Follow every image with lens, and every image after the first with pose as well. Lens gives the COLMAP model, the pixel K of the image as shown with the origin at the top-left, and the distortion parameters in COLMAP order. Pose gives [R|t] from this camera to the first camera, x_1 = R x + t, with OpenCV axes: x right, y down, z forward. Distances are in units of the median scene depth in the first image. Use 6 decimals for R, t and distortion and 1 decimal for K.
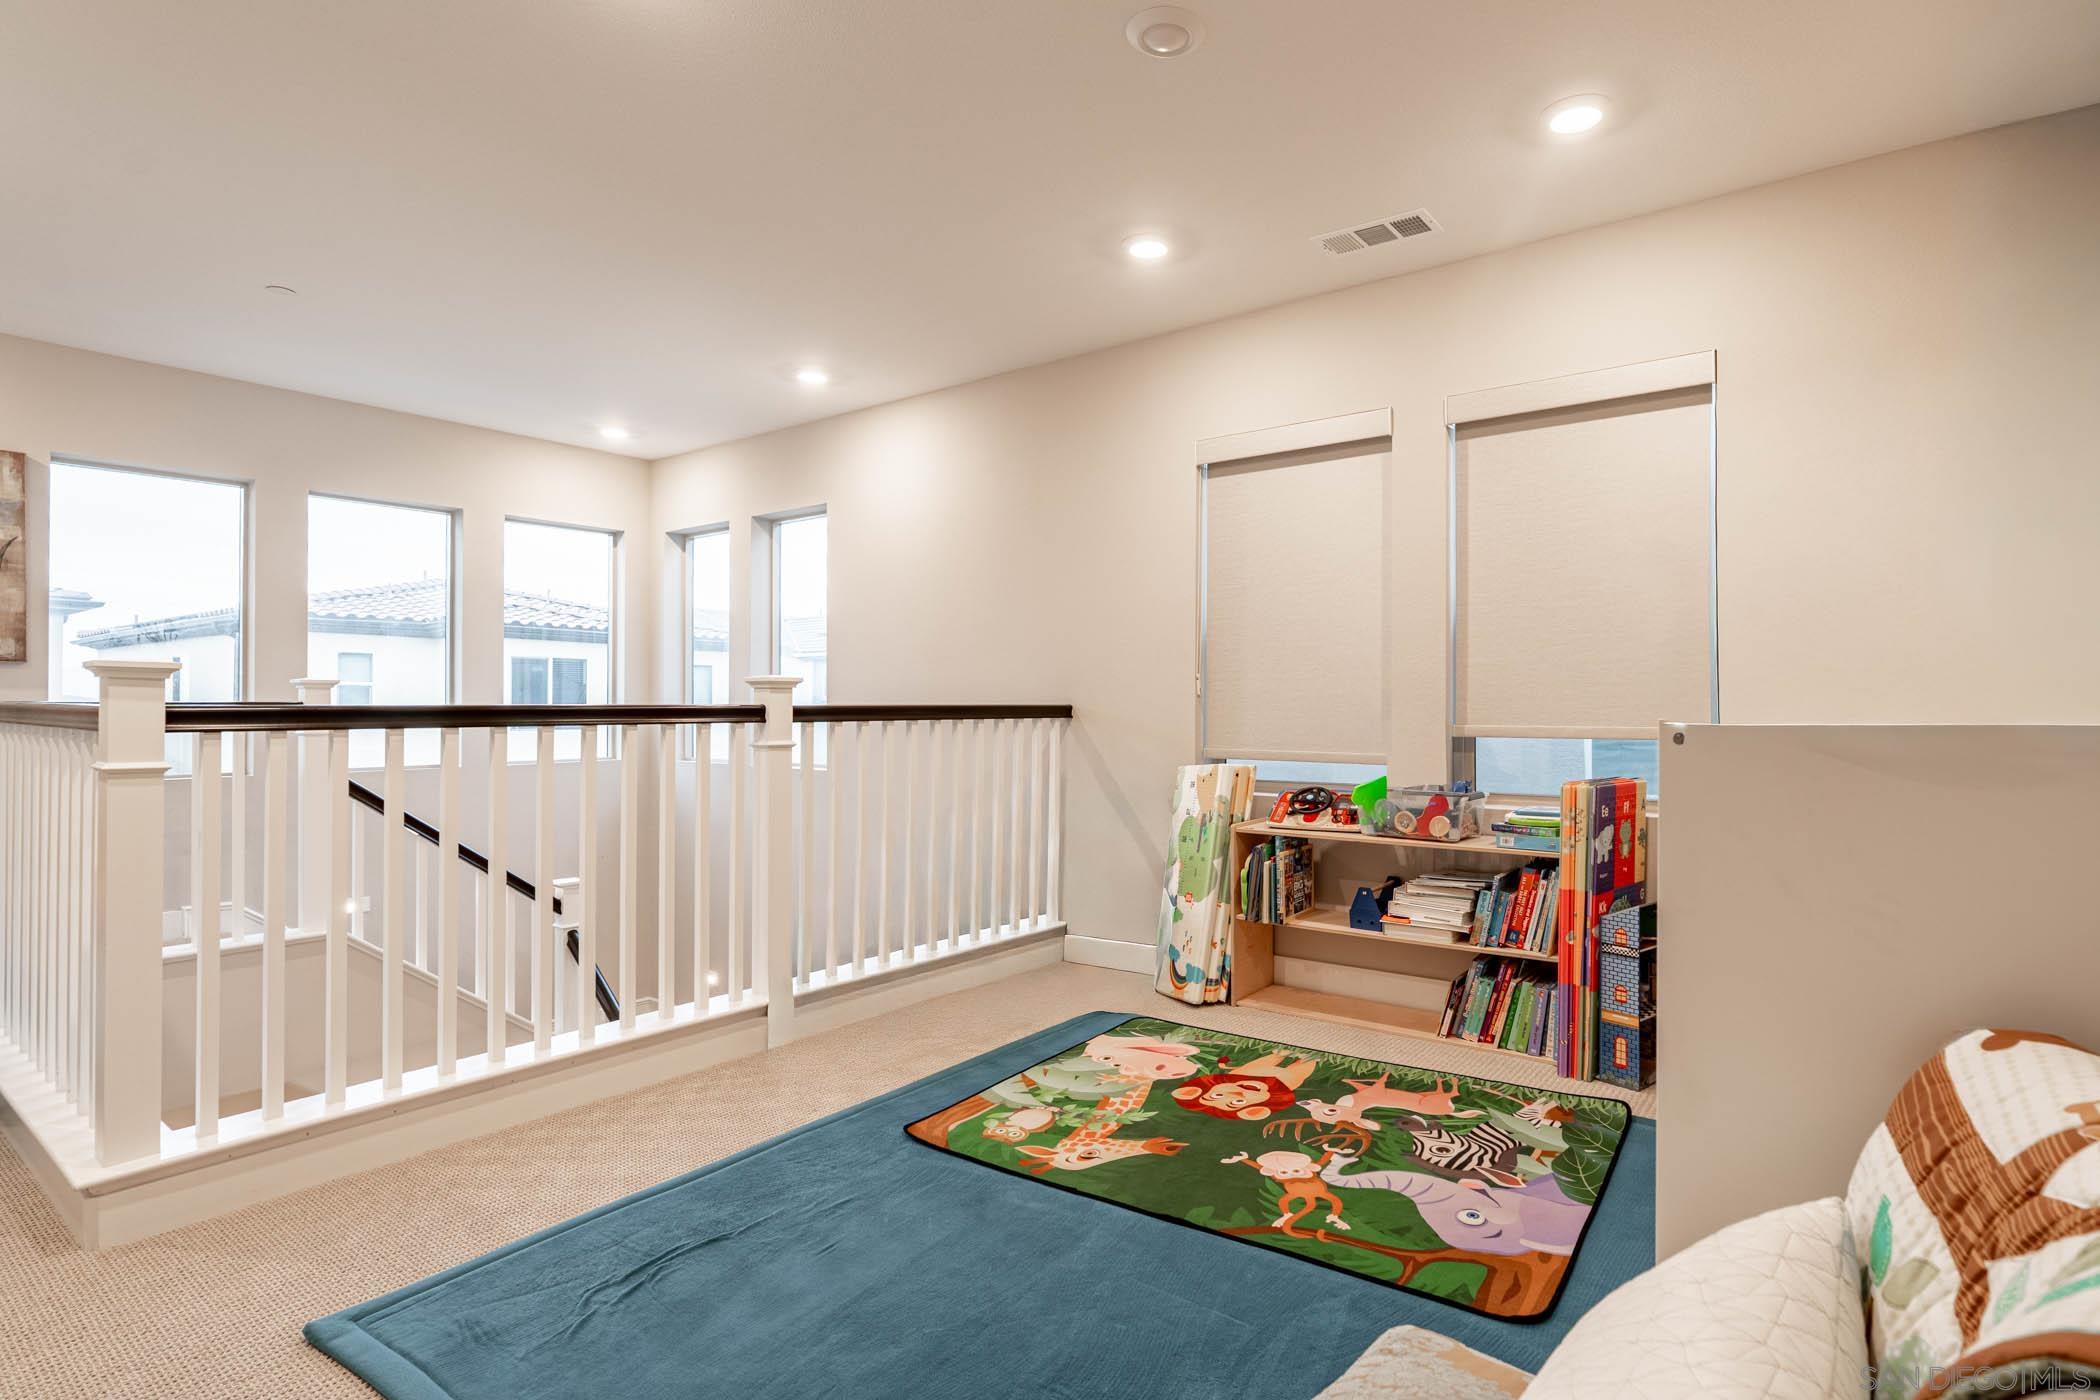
lens RADIAL K [[993.1, 0, 1033.5], [0, 993.1, 699.8], [0, 0, 1]] dist [-0.002676, -0.000133]
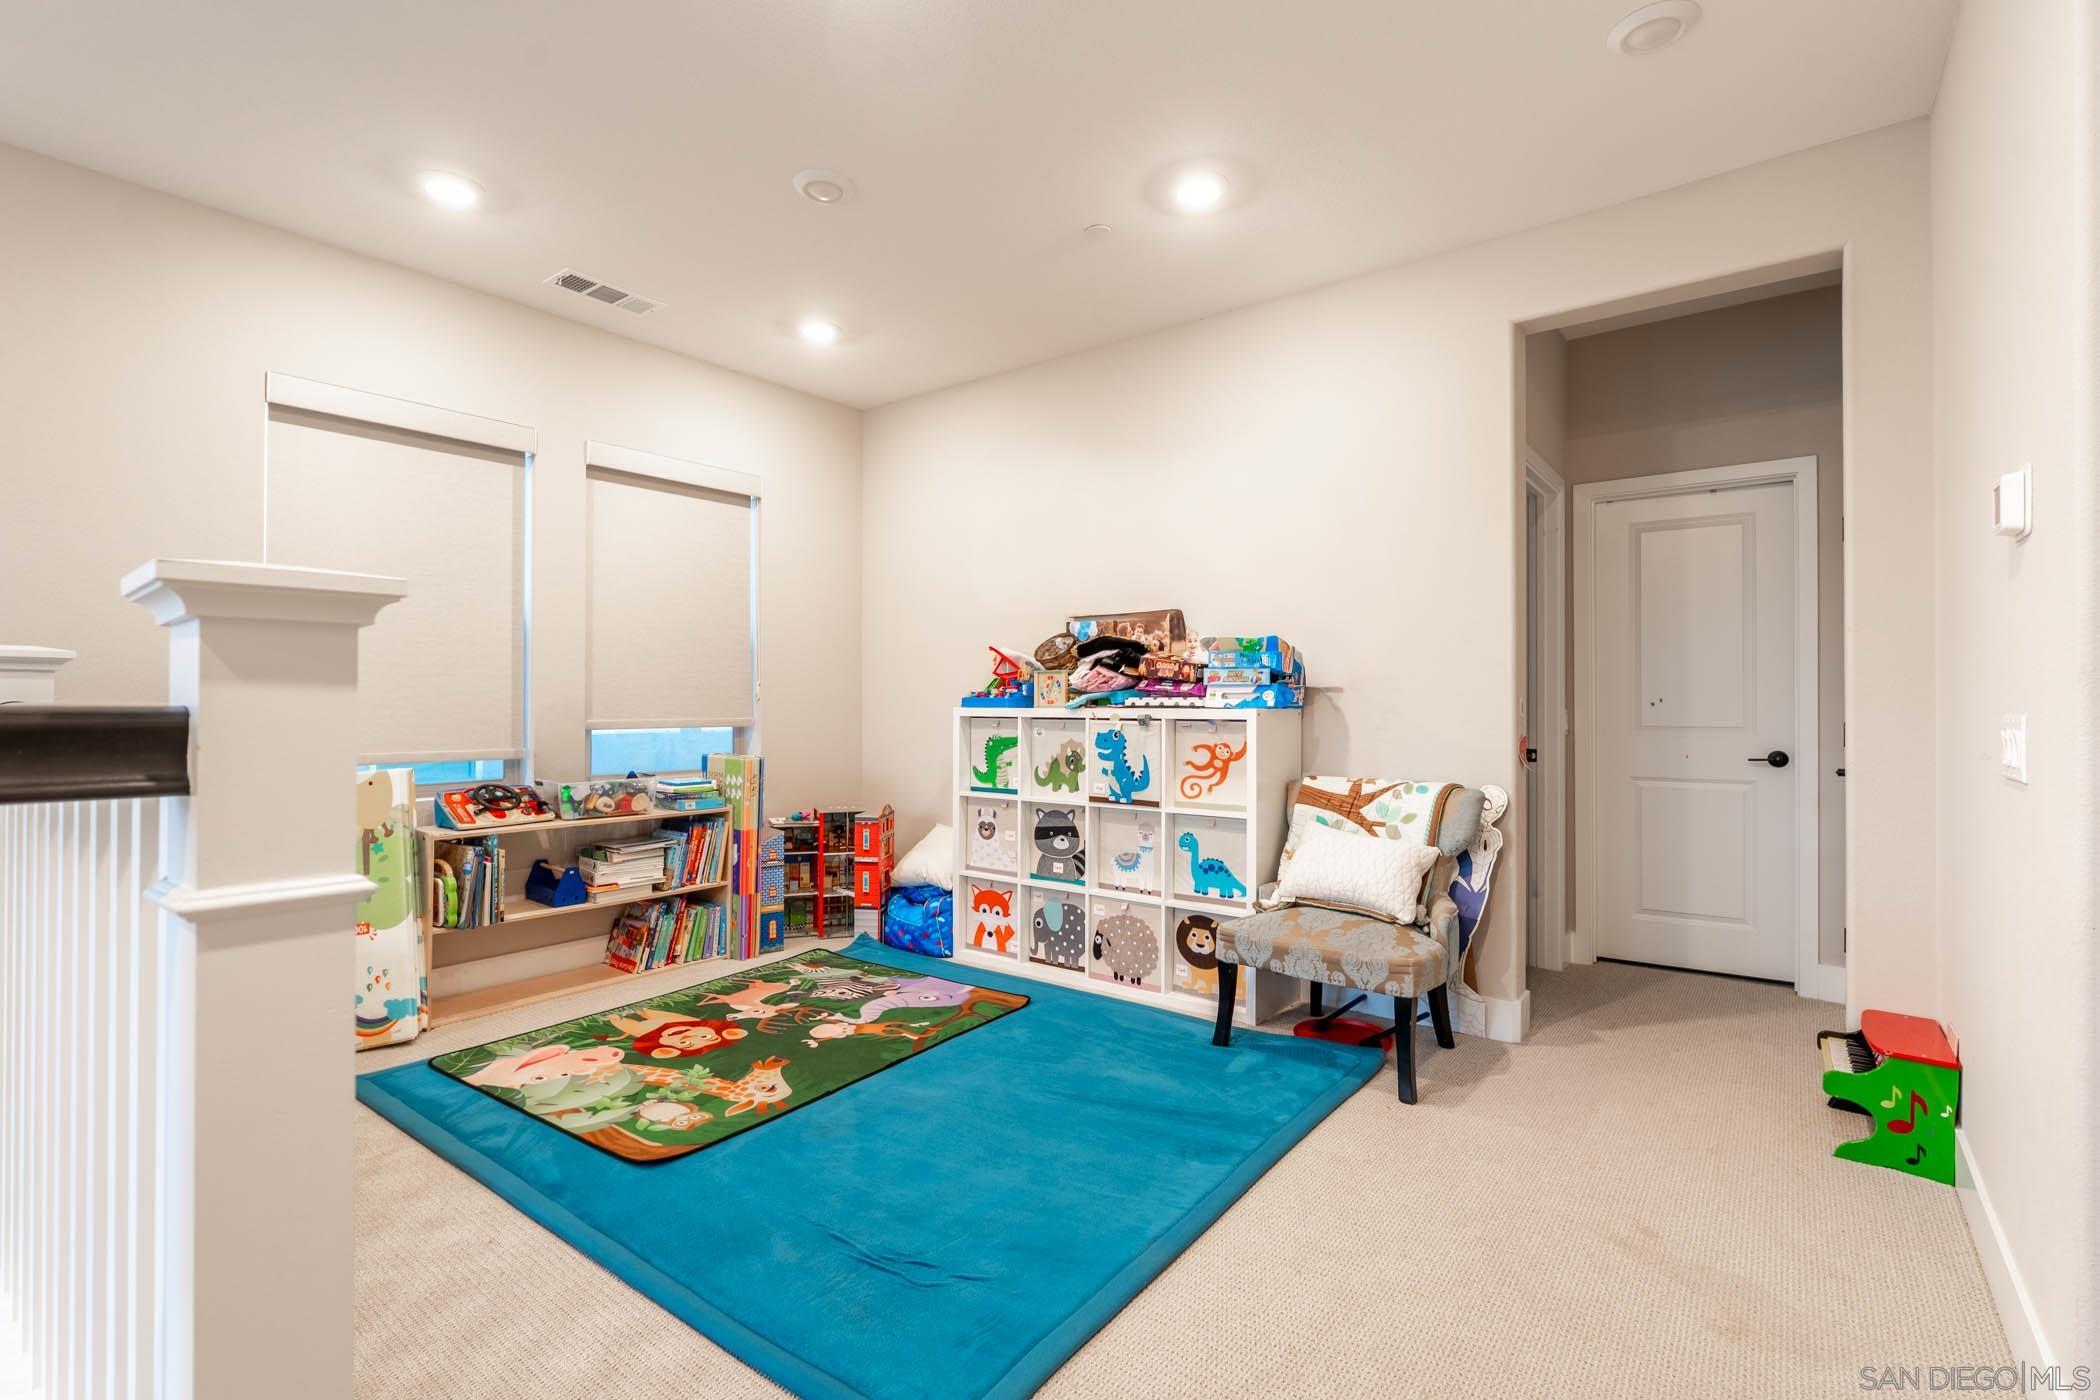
lens RADIAL K [[993.1, 0, 1033.5], [0, 993.1, 699.8], [0, 0, 1]] dist [-0.002676, -0.000133]
pose [[0.037137, 0.002481, 0.999307, -0.946076], [-0.004483, 0.999987, -0.002316, 0.002310], [-0.999300, -0.004394, 0.037148, 0.553873]]
